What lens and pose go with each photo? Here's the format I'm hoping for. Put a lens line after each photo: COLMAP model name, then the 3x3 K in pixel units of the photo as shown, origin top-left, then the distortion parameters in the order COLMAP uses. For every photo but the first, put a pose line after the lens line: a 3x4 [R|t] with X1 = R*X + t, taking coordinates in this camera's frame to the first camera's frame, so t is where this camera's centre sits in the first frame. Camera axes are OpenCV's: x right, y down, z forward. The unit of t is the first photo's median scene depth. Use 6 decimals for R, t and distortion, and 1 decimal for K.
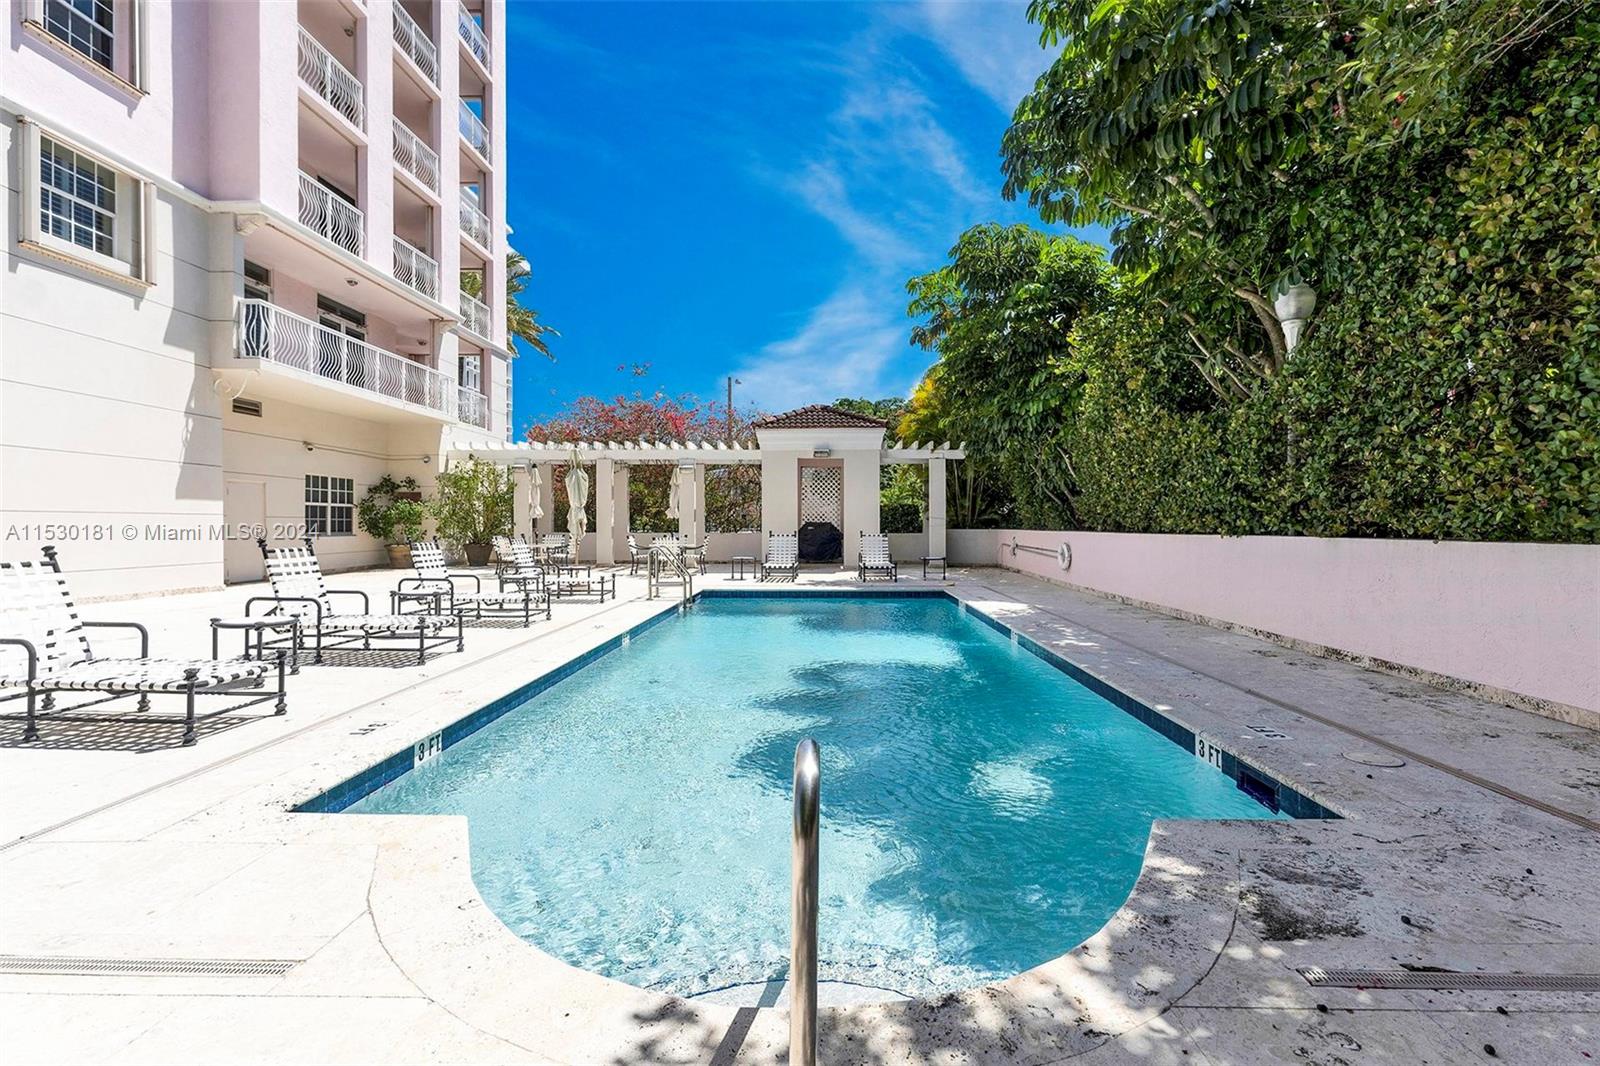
lens RADIAL K [[721.5, 0, 806.6], [0, 721.5, 537.5], [0, 0, 1]] dist [-0.000715, -0.000479]
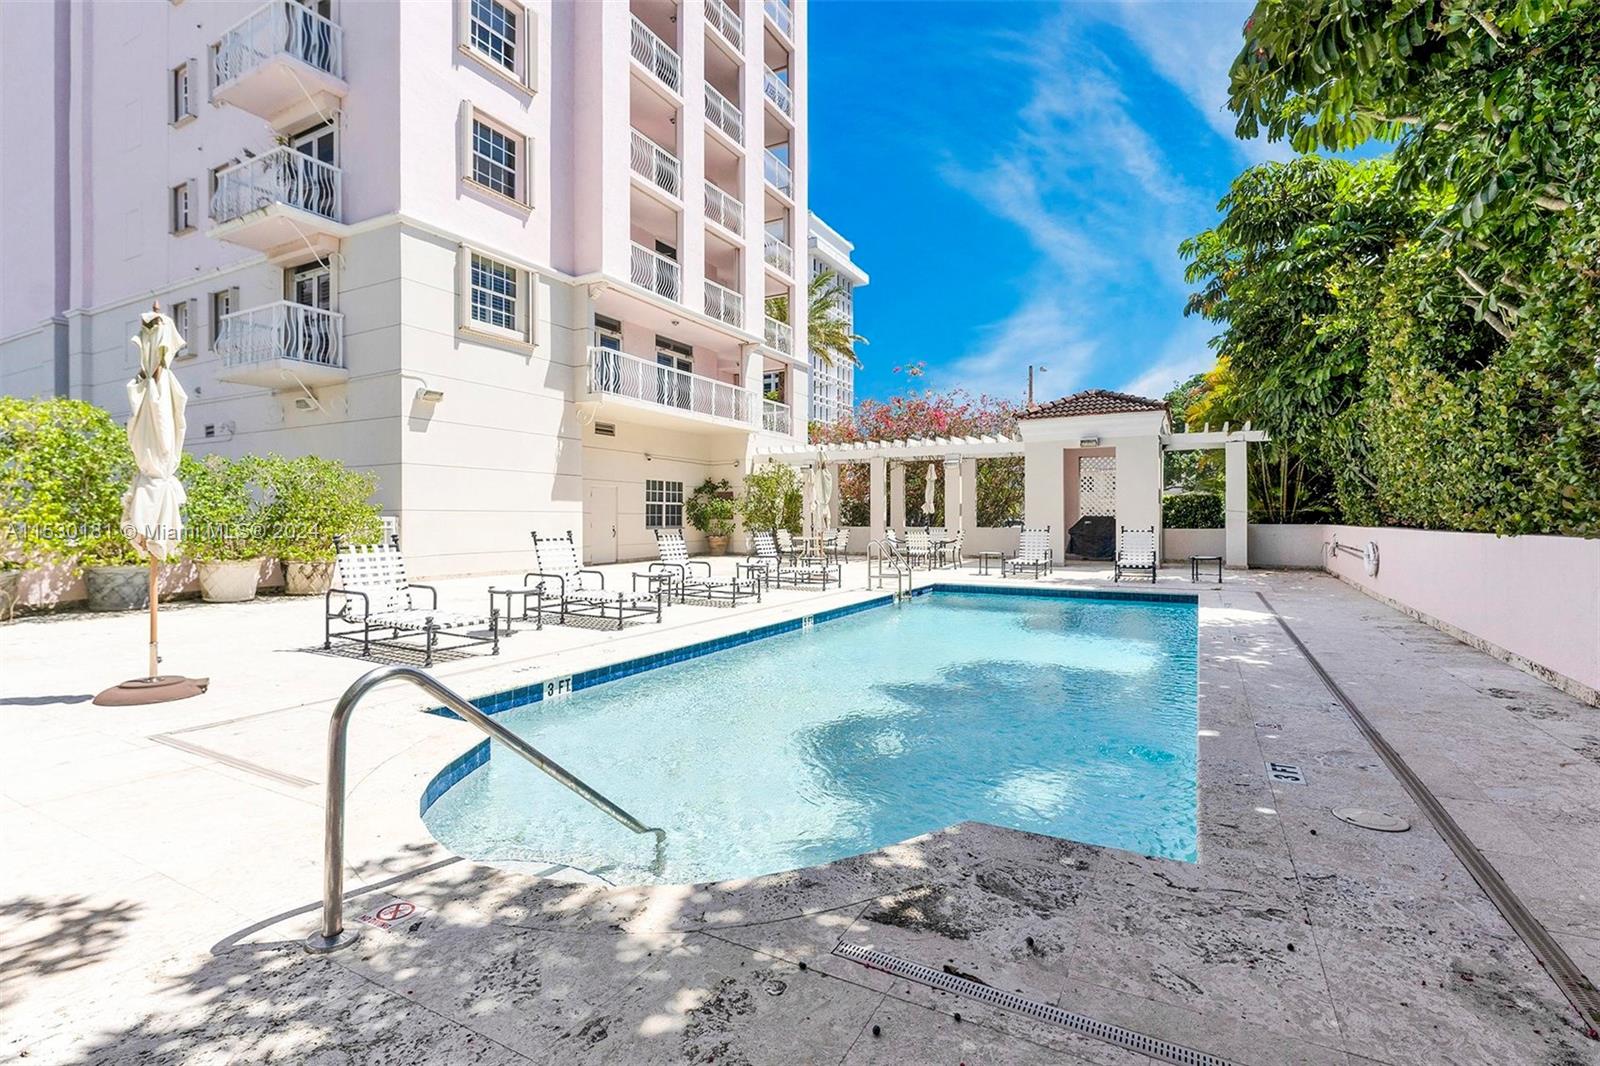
lens RADIAL K [[722.1, 0, 798.9], [0, 722.1, 528.7], [0, 0, 1]] dist [-0.001559, -0.000565]
pose [[0.889838, 0.005016, -0.456248, 0.136452], [-0.006659, 0.999976, -0.001993, -0.001248], [0.456227, 0.004812, 0.889850, 0.001742]]
